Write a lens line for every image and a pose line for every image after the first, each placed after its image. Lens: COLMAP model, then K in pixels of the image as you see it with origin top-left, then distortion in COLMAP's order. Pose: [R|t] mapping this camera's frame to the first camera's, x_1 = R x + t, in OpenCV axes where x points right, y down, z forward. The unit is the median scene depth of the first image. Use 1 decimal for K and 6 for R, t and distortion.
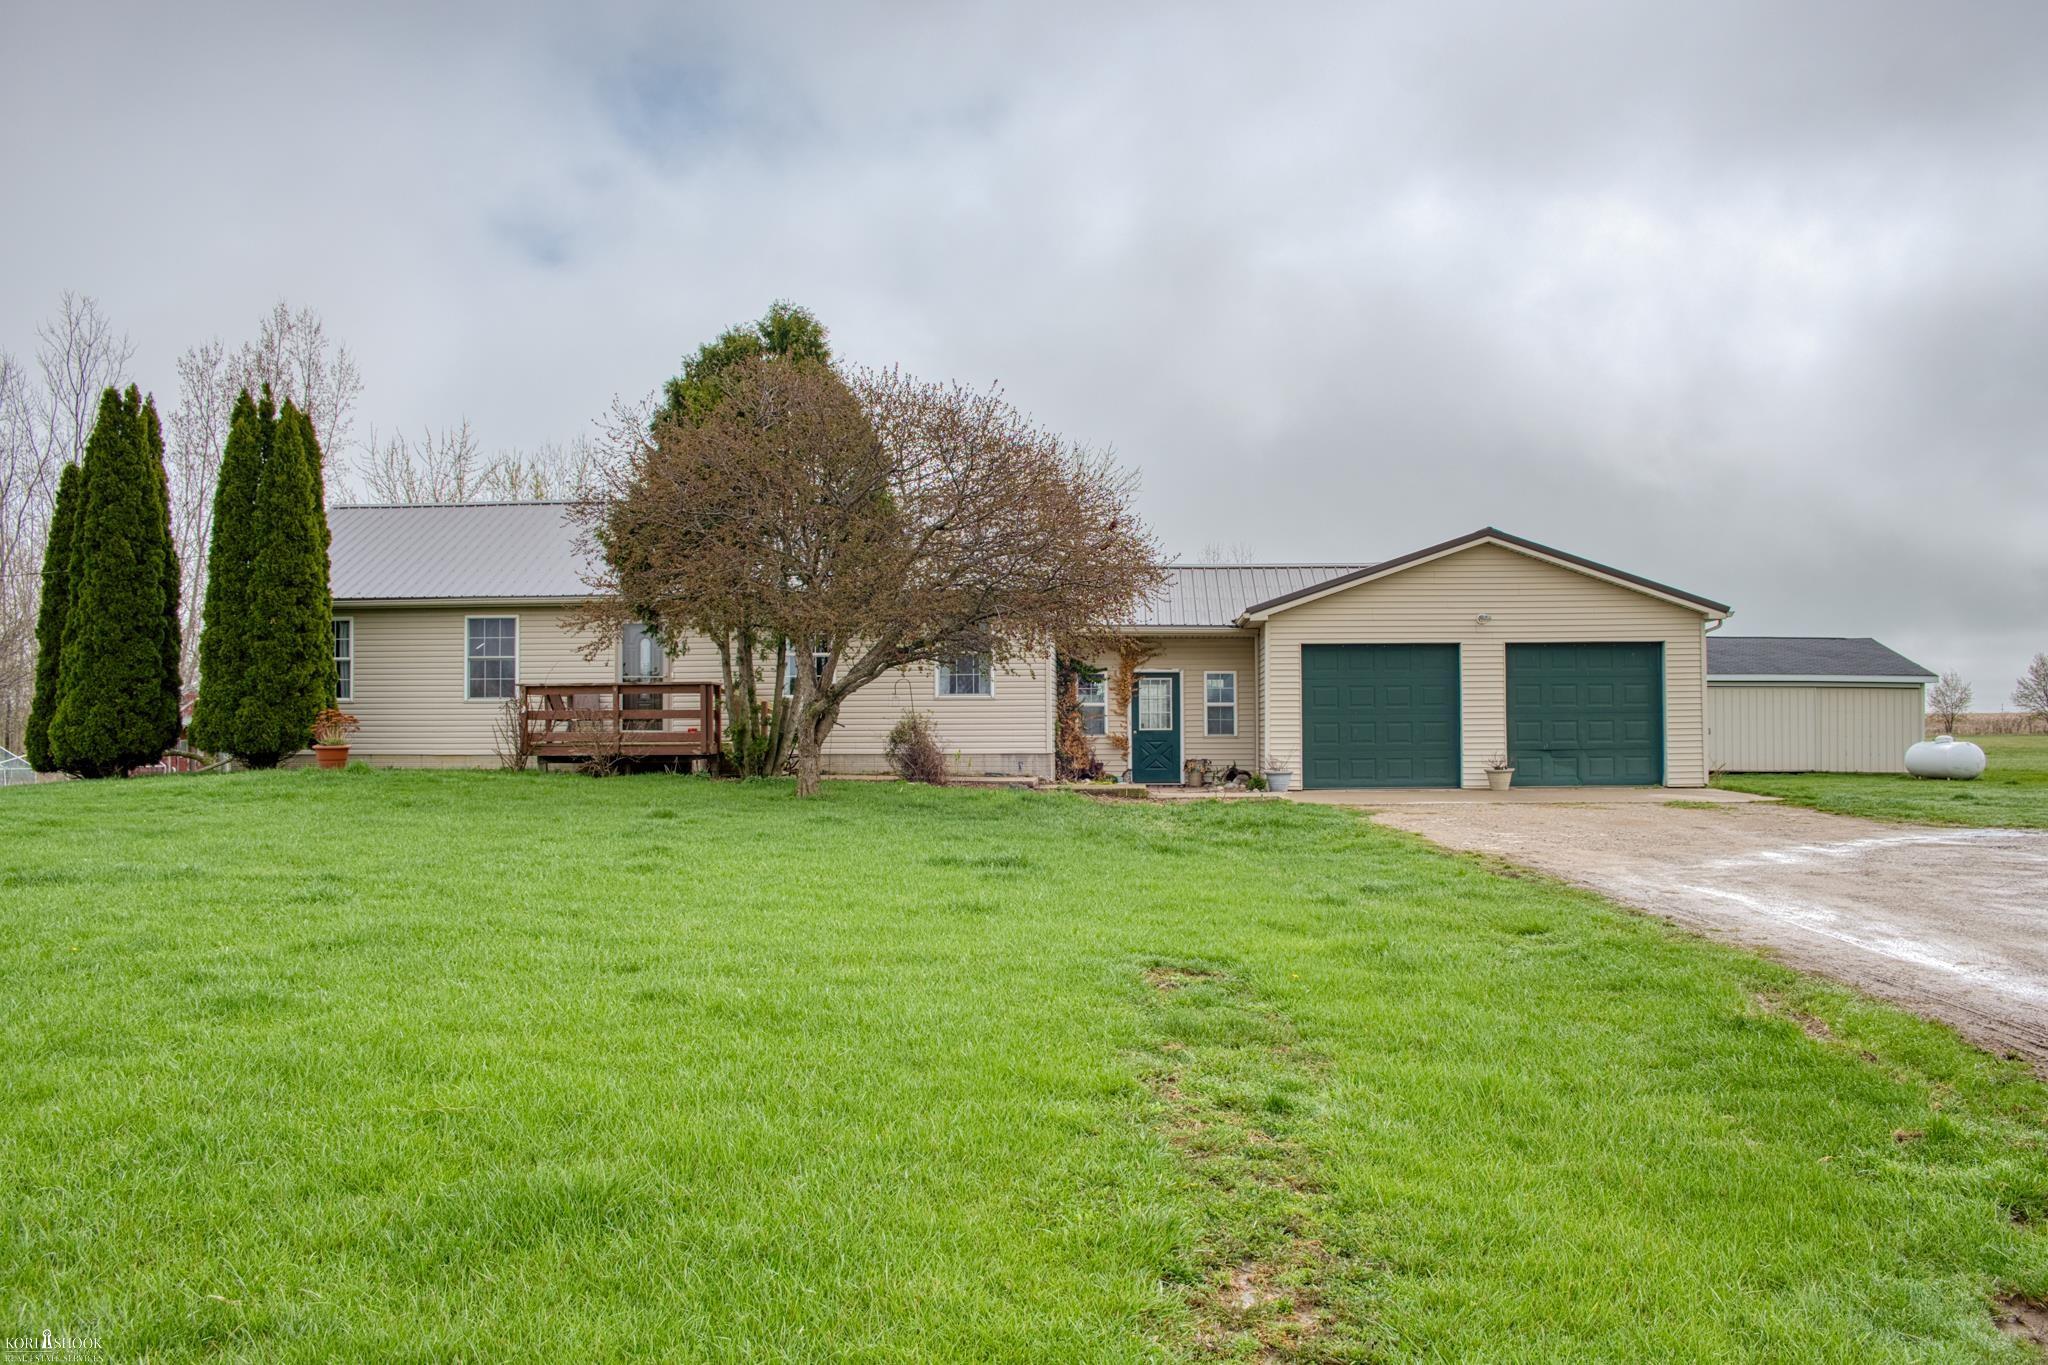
lens RADIAL K [[1608.7, 0, 1017.3], [0, 1608.7, 679.1], [0, 0, 1]] dist [-0.077553, 0.102007]
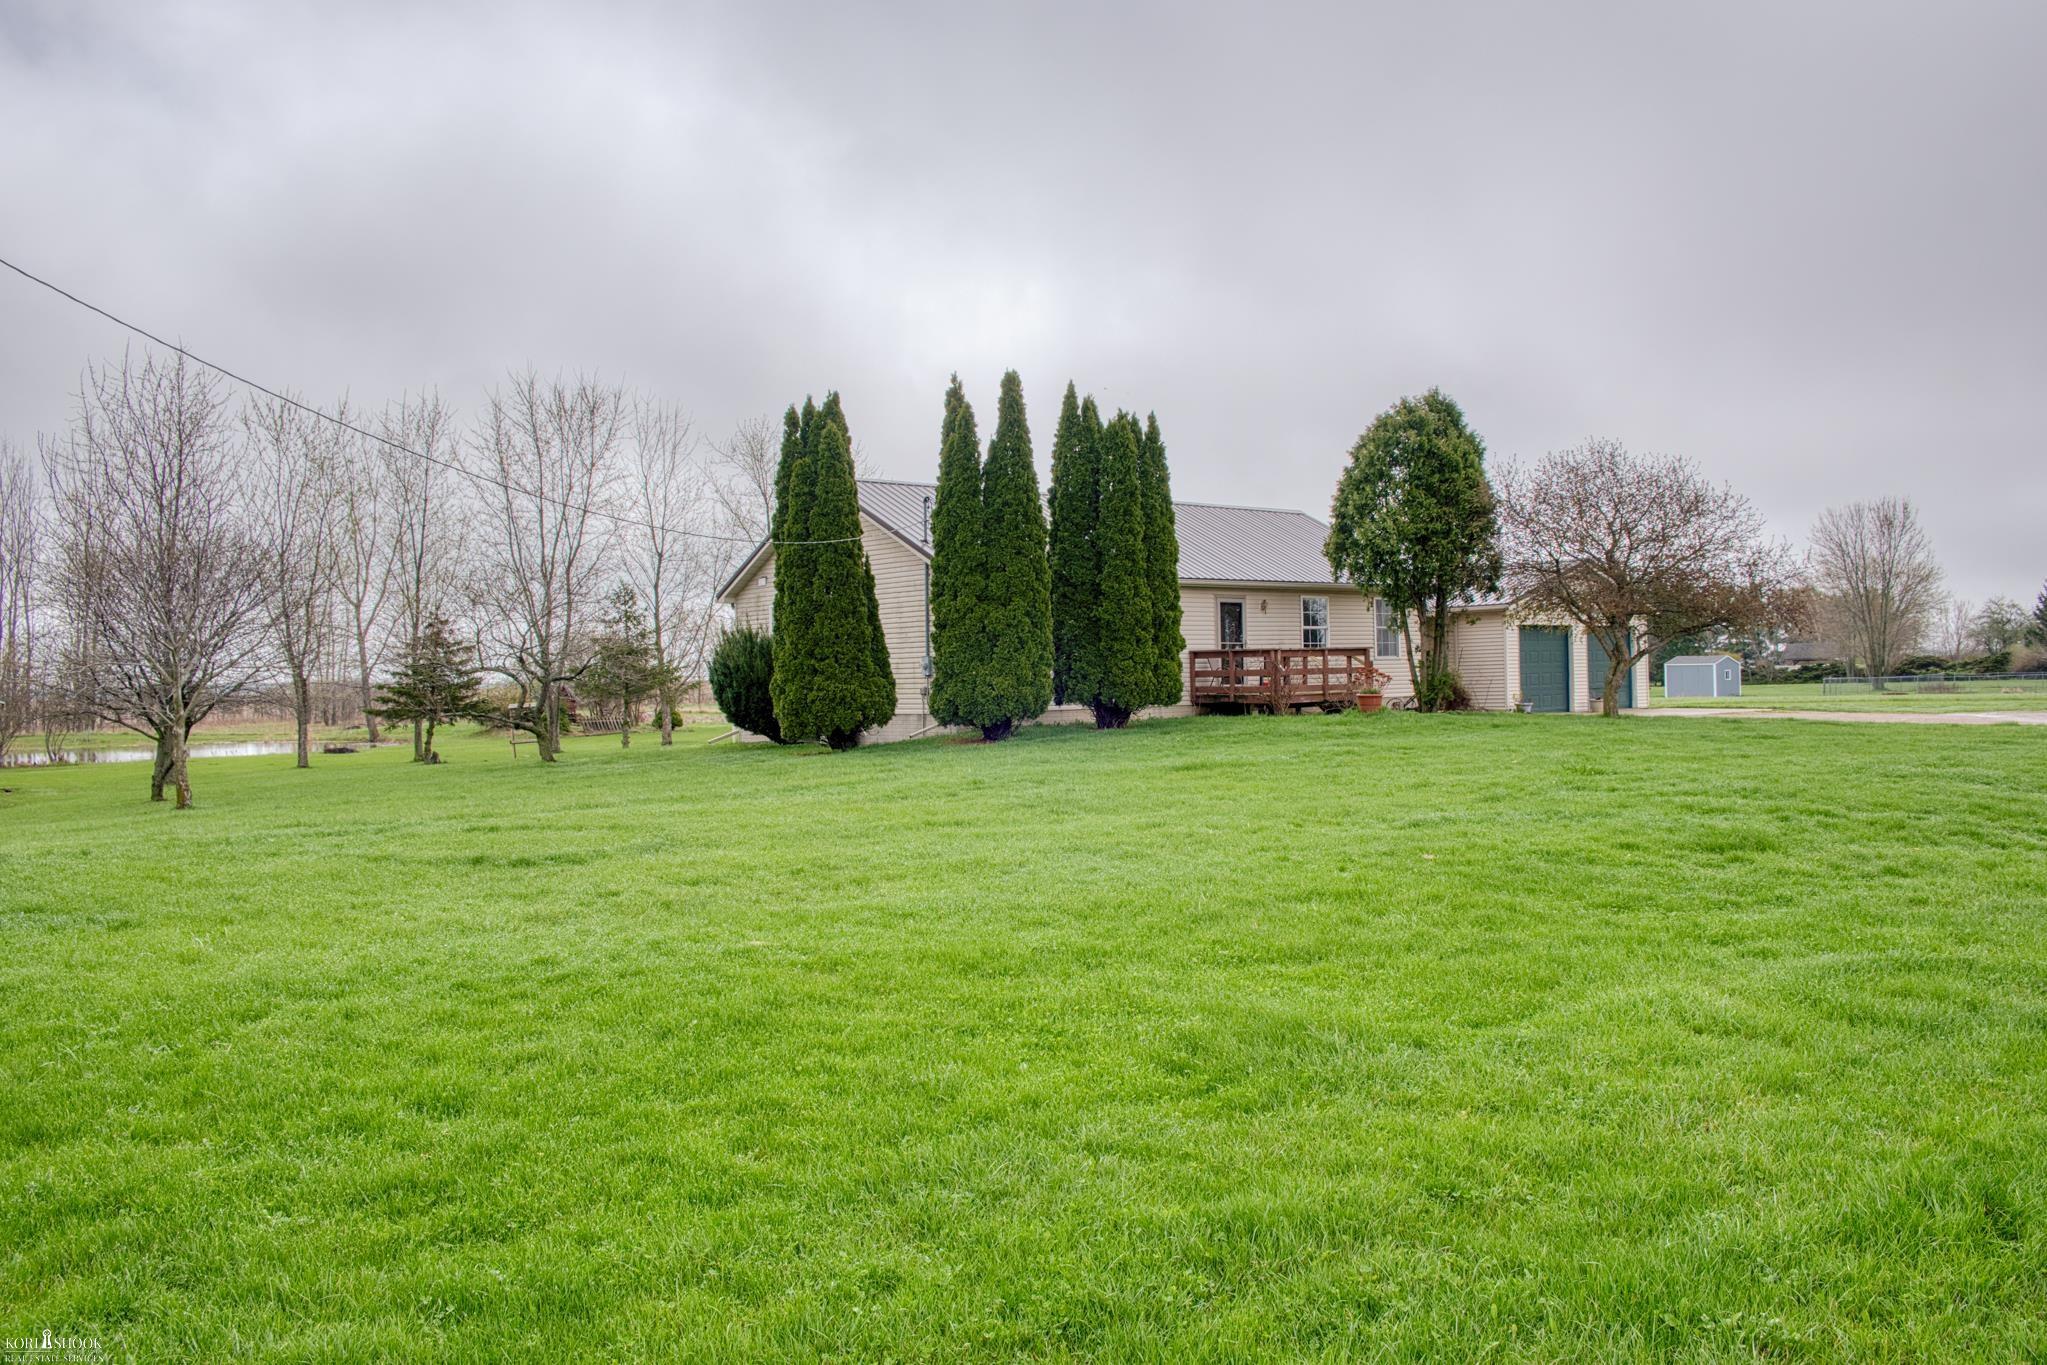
lens RADIAL K [[1607.9, 0, 1016.8], [0, 1607.9, 679.1], [0, 0, 1]] dist [-0.077553, 0.102007]
pose [[0.634120, -0.004110, 0.773223, -1.430193], [-0.000410, 0.999984, 0.005652, 0.020559], [-0.773234, -0.003902, 0.634108, 0.315116]]
